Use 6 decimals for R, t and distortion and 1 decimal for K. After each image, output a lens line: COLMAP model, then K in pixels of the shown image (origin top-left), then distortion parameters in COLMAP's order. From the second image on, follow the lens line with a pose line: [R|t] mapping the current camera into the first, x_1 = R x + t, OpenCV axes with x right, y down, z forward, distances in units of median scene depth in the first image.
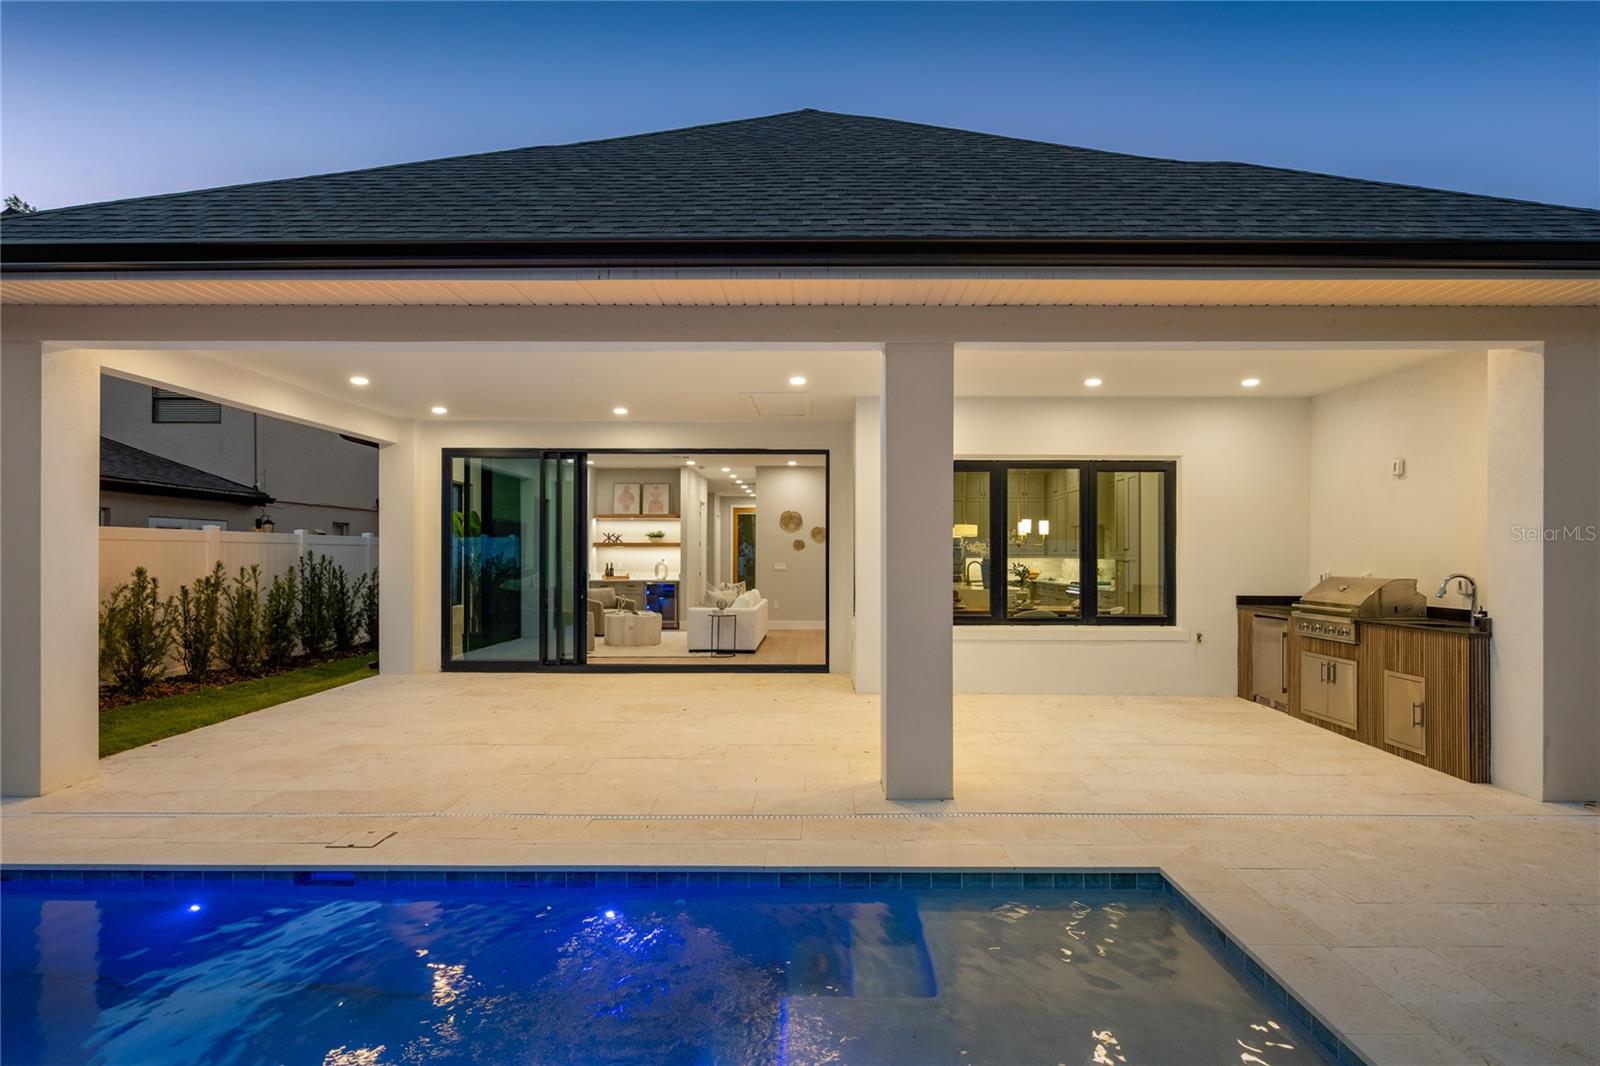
lens RADIAL K [[836.0, 0, 807.8], [0, 836.0, 552.1], [0, 0, 1]] dist [-0.001989, -0.000717]
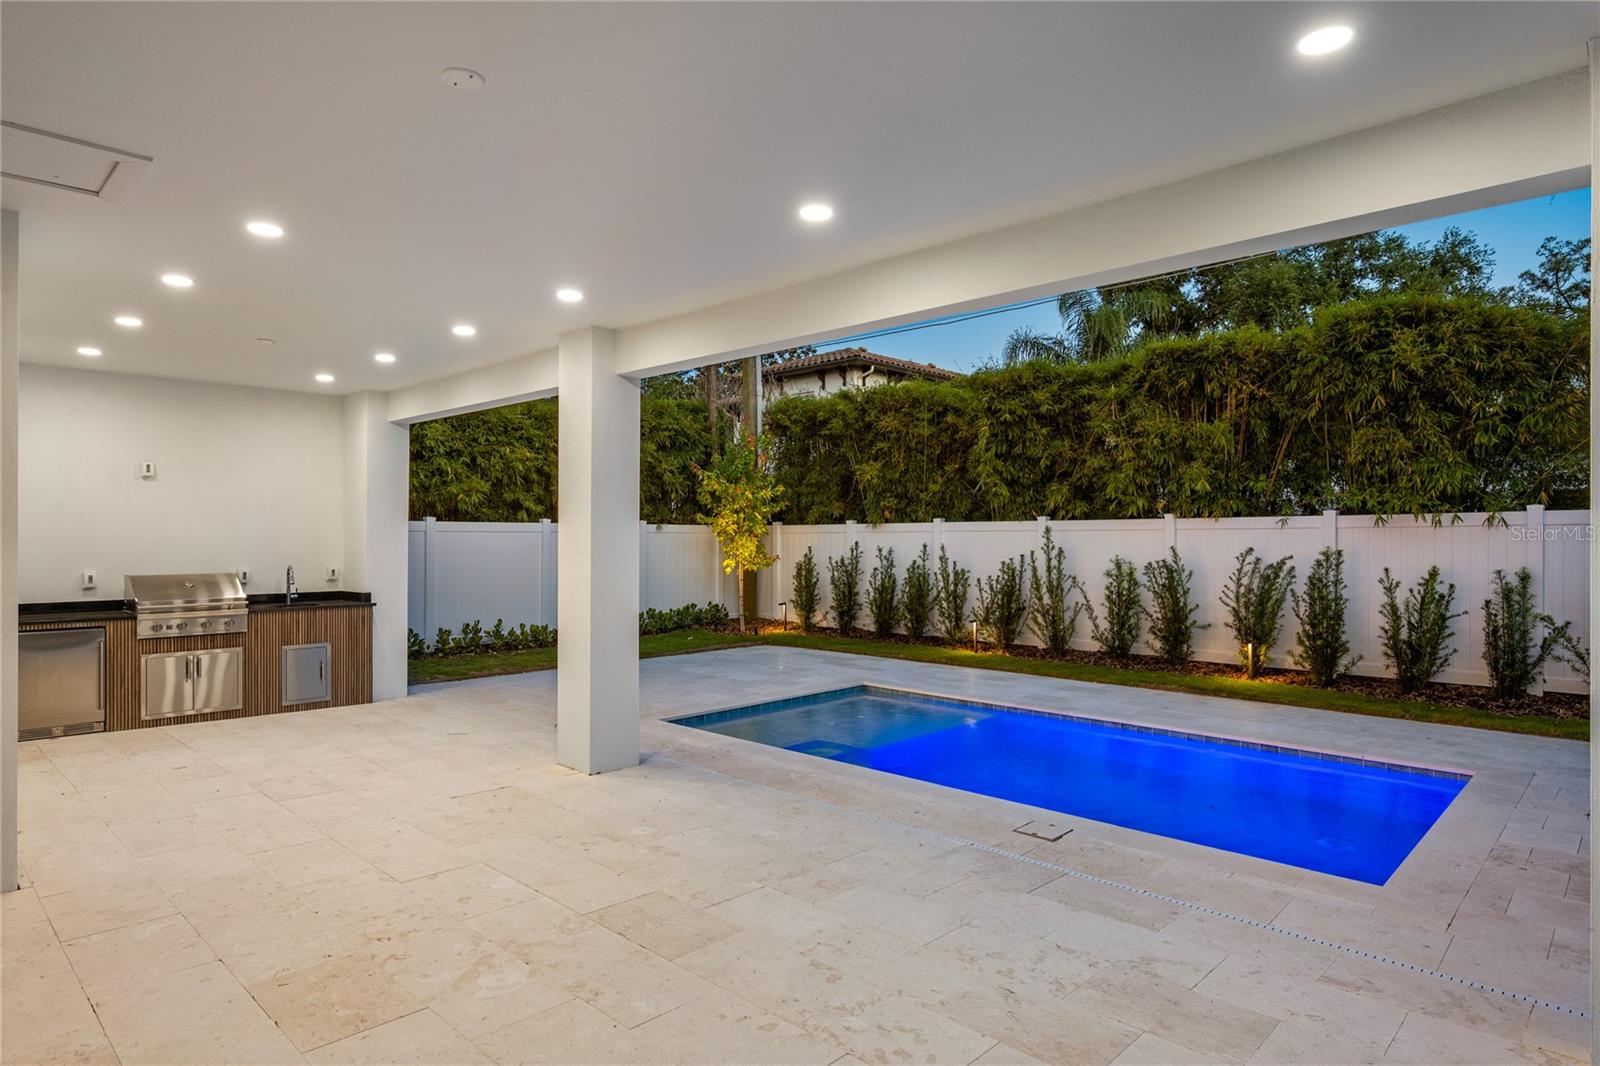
lens RADIAL K [[916.2, 0, 800.0], [0, 916.2, 533.0], [0, 0, 1]] dist [0.002086, 0.000154]
pose [[-0.728900, -0.001021, 0.684620, -0.745096], [-0.003362, 0.999992, -0.002089, -0.023604], [-0.684612, -0.003824, -0.728898, 1.390563]]
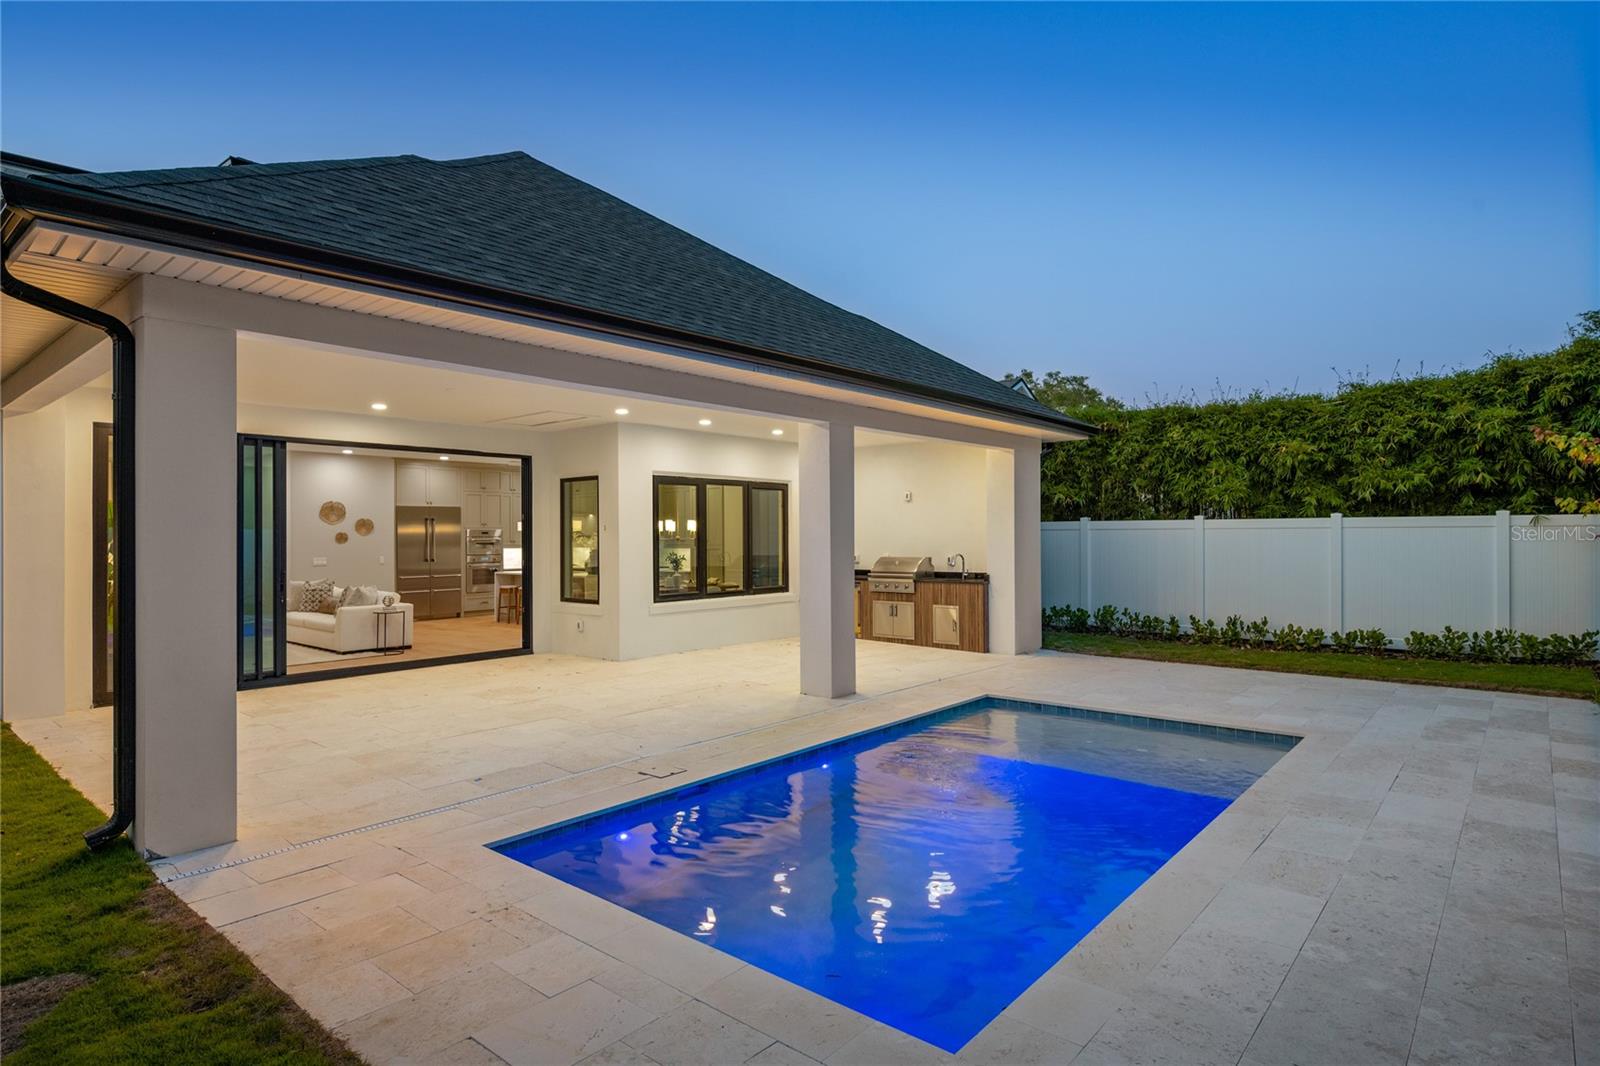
lens RADIAL K [[863.1, 0, 800.0], [0, 863.1, 533.0], [0, 0, 1]] dist [-0.004116, -0.000921]
pose [[0.644297, -0.004125, 0.764764, -0.970006], [0.006512, 0.999979, -0.000092, -0.024454], [-0.764747, 0.005039, 0.644310, -0.040780]]
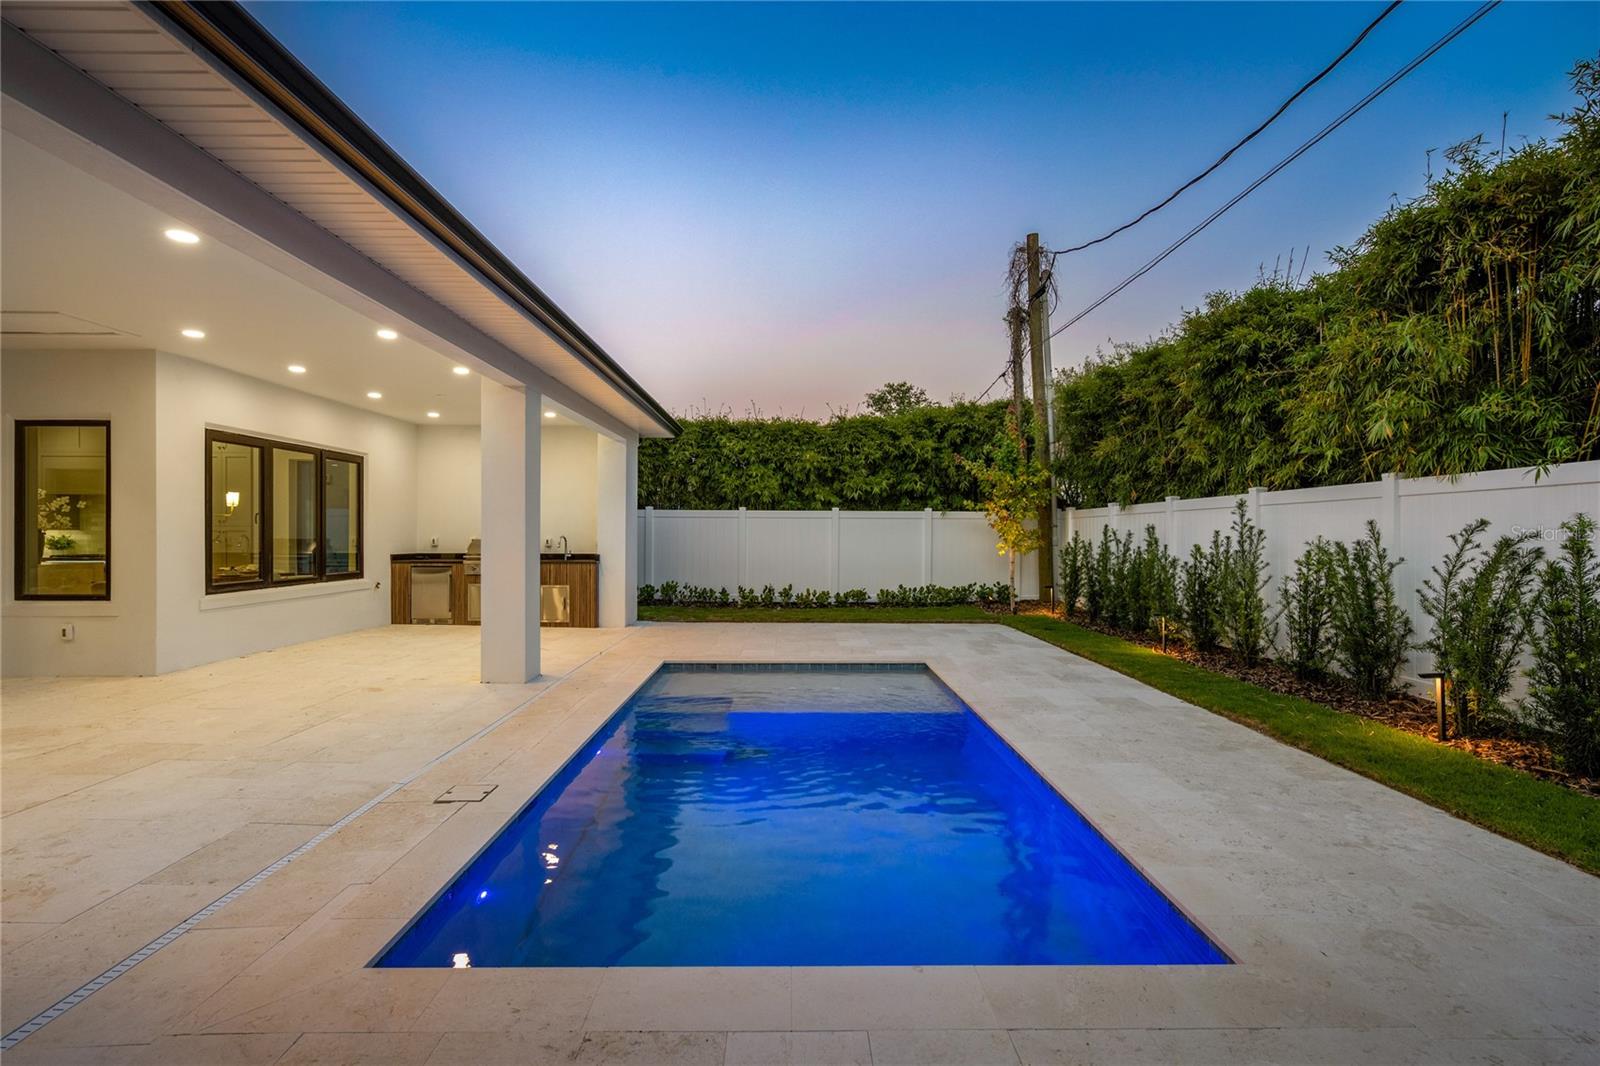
lens RADIAL K [[718.5, 0, 800.0], [0, 718.5, 533.0], [0, 0, 1]] dist [-0.001629, -0.000170]
pose [[-0.022106, -0.001841, 0.999754, -0.960098], [-0.004434, 0.999989, 0.001744, 0.011949], [-0.999746, -0.004395, -0.022114, 0.408760]]
